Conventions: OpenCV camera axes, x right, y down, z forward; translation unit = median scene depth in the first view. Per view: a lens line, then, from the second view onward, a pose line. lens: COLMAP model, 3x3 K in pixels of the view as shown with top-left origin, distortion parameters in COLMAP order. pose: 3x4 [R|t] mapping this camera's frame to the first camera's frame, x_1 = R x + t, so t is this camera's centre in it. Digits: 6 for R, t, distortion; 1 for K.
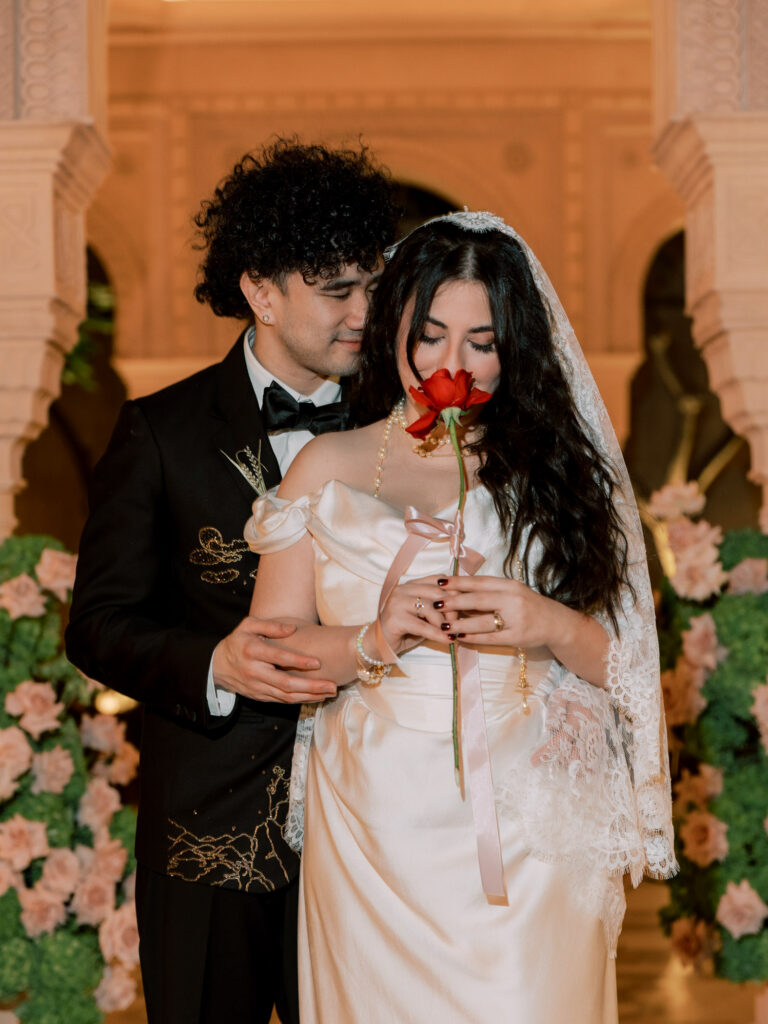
lens RADIAL K [[2248.7, 0, 386.0], [0, 2248.7, 554.2], [0, 0, 1]] dist [0.026363, -0.563734]
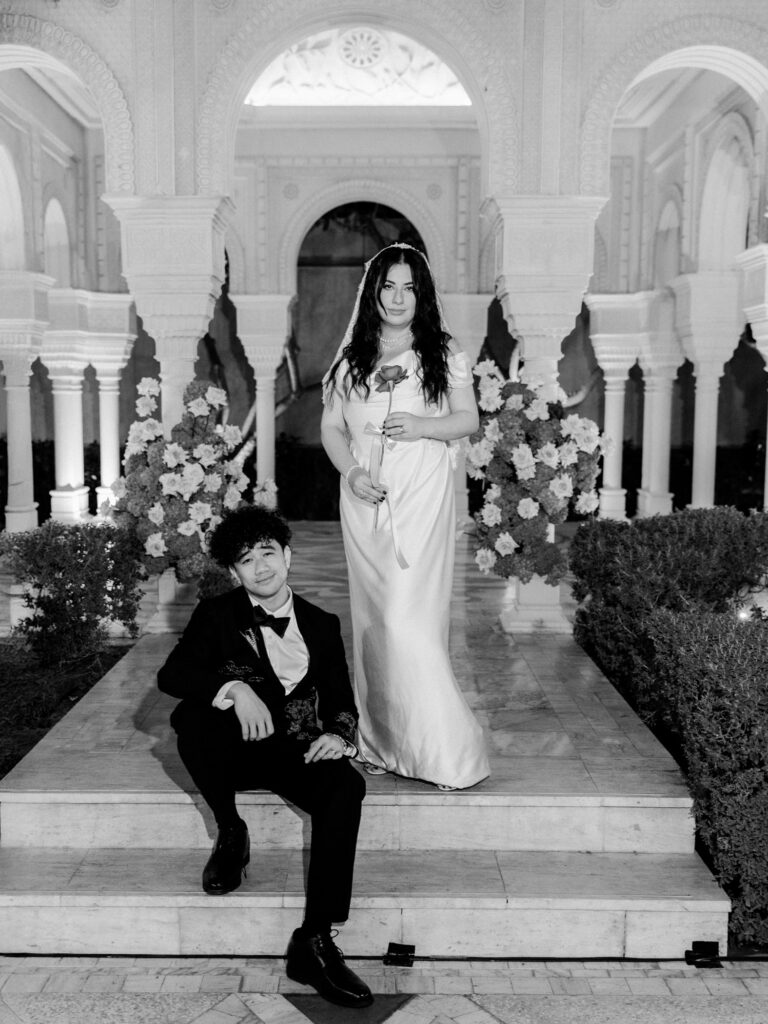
lens RADIAL K [[1283.6, 0, 364.9], [0, 1283.6, 570.3], [0, 0, 1]] dist [0.005582, 0.006048]
pose [[0.999888, 0.012755, -0.007857, 0.020920], [-0.011601, 0.991115, 0.132505, 0.008101], [0.009477, -0.132399, 0.991151, -0.330650]]
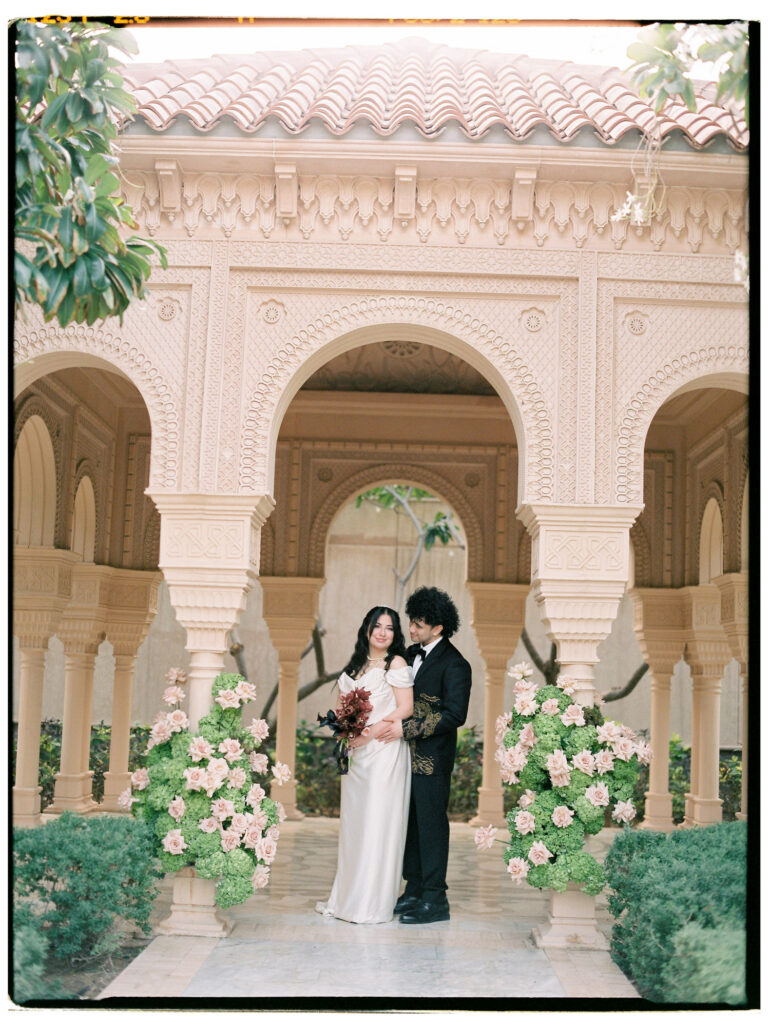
lens RADIAL K [[1442.1, 0, 384.0], [0, 1442.1, 512.0], [0, 0, 1]] dist [-0.139877, -0.005336]
pose [[0.998887, 0.043101, -0.019152, 0.014742], [-0.044999, 0.992546, -0.113262, -0.013138], [0.014128, 0.113998, 0.993381, -0.456999]]
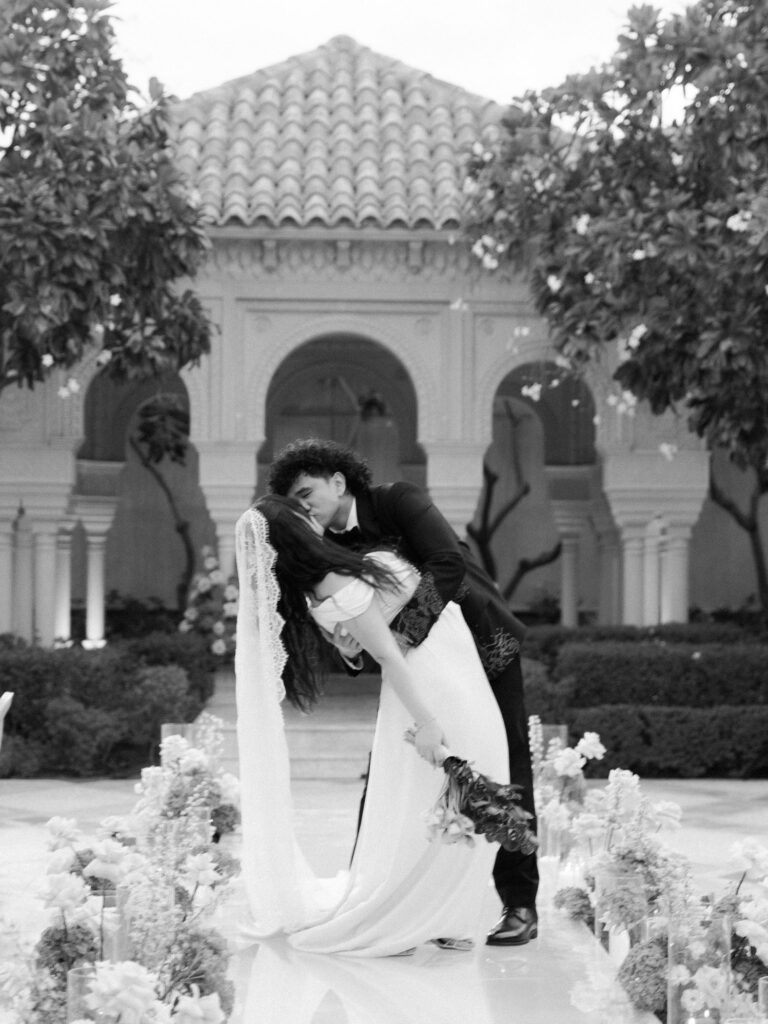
lens RADIAL K [[3486.1, 0, 384.0], [0, 3486.1, 512.0], [0, 0, 1]] dist [0.998036, 0.030585]
pose [[0.999660, 0.019568, 0.017227, -0.030604], [-0.019394, 0.999760, -0.010186, -0.014482], [-0.017422, 0.009848, 0.999800, -4.953821]]
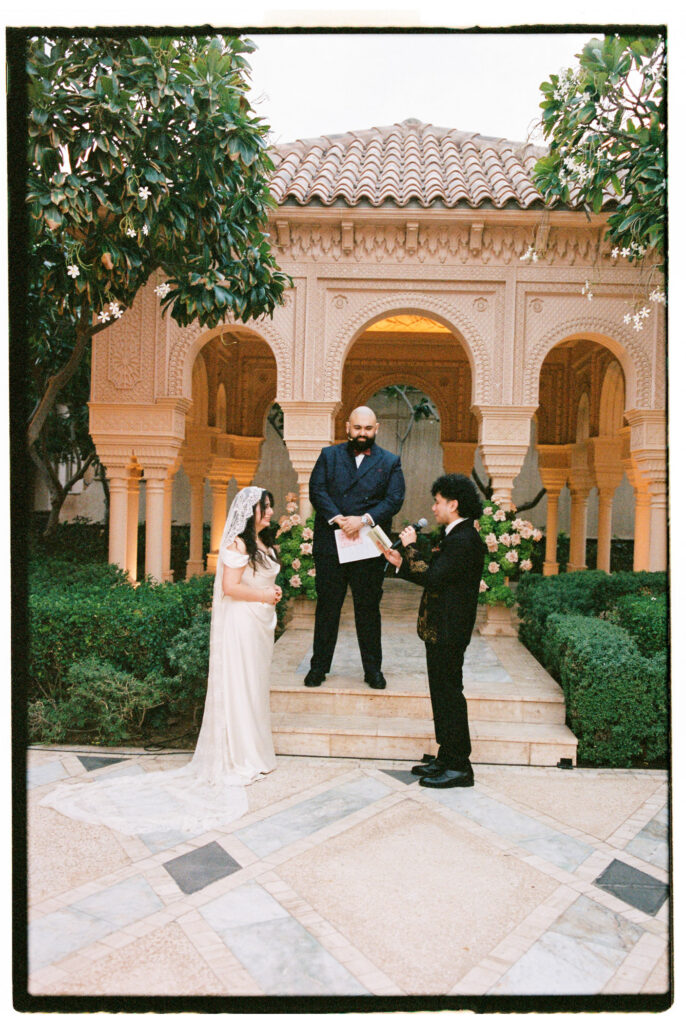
lens RADIAL K [[968.3, 0, 344.5], [0, 968.3, 526.1], [0, 0, 1]] dist [-0.007760, 0.001231]
pose [[0.998062, 0.040036, -0.047629, -0.024747], [-0.038529, 0.998740, 0.032154, -0.010872], [0.048856, -0.030257, 0.998347, -0.892558]]
